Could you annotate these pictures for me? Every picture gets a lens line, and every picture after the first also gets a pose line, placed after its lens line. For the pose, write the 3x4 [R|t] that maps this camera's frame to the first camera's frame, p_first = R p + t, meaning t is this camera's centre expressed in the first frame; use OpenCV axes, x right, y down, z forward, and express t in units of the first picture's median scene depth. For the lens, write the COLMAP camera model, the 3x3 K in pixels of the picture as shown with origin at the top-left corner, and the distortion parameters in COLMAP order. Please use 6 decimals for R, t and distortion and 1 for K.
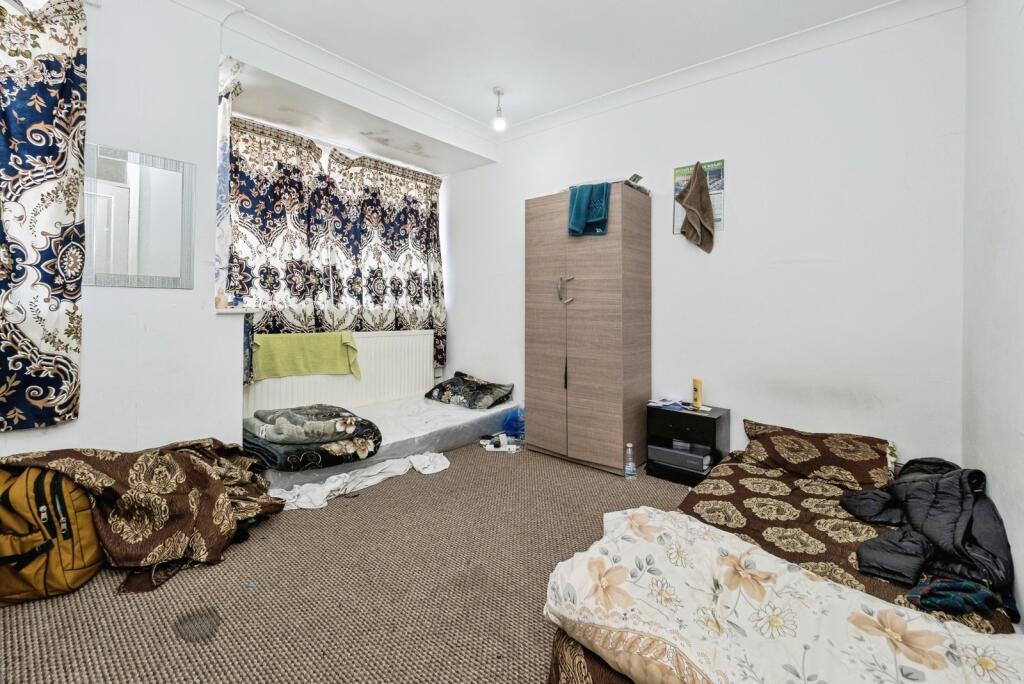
lens RADIAL K [[444.3, 0, 495.8], [0, 444.3, 302.9], [0, 0, 1]] dist [-0.008835, 0.000144]
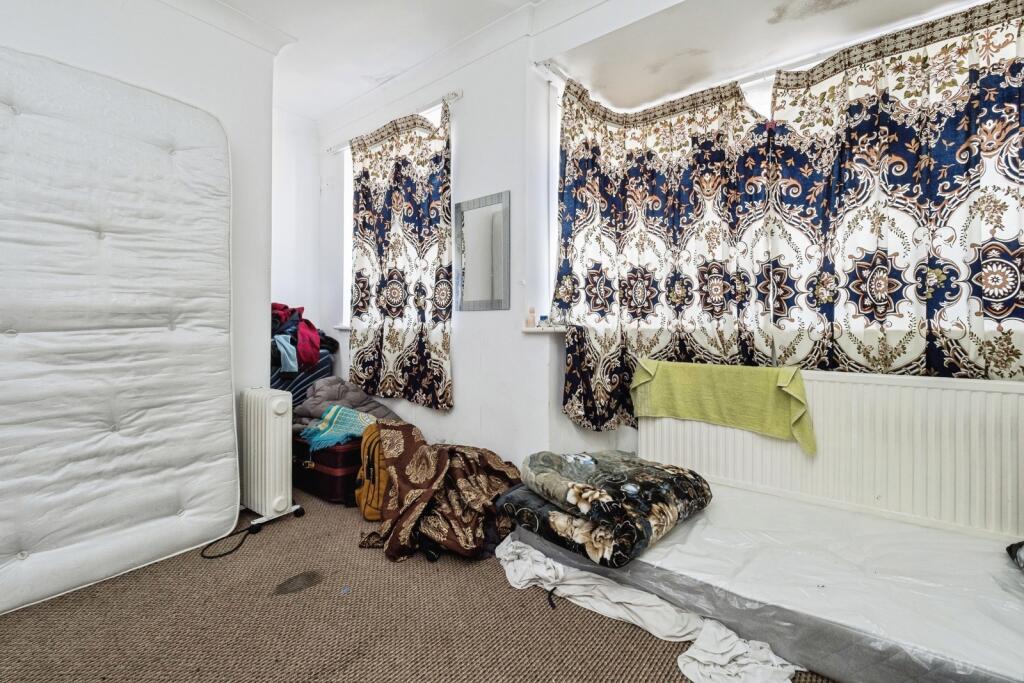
lens RADIAL K [[444.3, 0, 507.9], [0, 444.3, 331.5], [0, 0, 1]] dist [-0.008835, 0.000144]
pose [[0.053920, -0.005541, -0.998530, 0.232591], [0.006743, 0.999964, -0.005185, 0.016548], [0.998522, -0.006453, 0.053956, 0.594464]]
